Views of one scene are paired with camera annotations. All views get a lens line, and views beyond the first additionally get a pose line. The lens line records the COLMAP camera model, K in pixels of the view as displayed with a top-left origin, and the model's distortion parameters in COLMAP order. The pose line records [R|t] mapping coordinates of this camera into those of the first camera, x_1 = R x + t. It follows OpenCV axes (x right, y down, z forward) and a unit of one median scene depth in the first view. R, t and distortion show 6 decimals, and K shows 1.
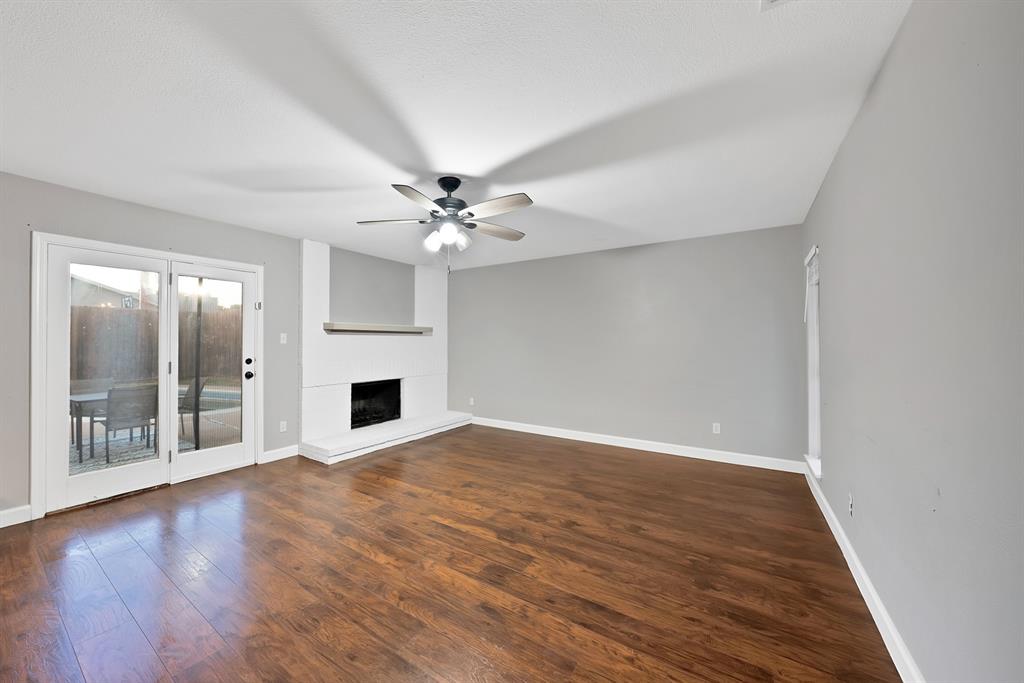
lens RADIAL K [[359.5, 0, 513.8], [0, 359.5, 341.7], [0, 0, 1]] dist [-0.008690, 0.000256]
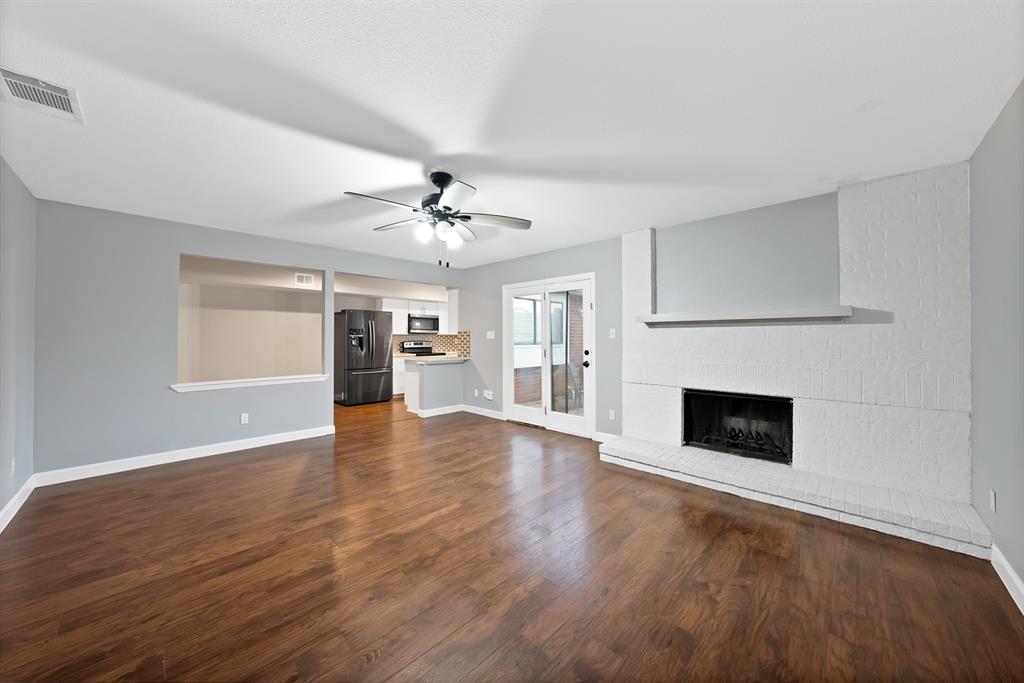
lens RADIAL K [[359.5, 0, 476.3], [0, 359.5, 342.6], [0, 0, 1]] dist [-0.008690, 0.000256]
pose [[-0.248578, 0.010367, -0.968556, 0.698697], [0.004869, 0.999943, 0.009453, 0.008583], [0.968600, -0.002366, -0.248614, 1.207143]]
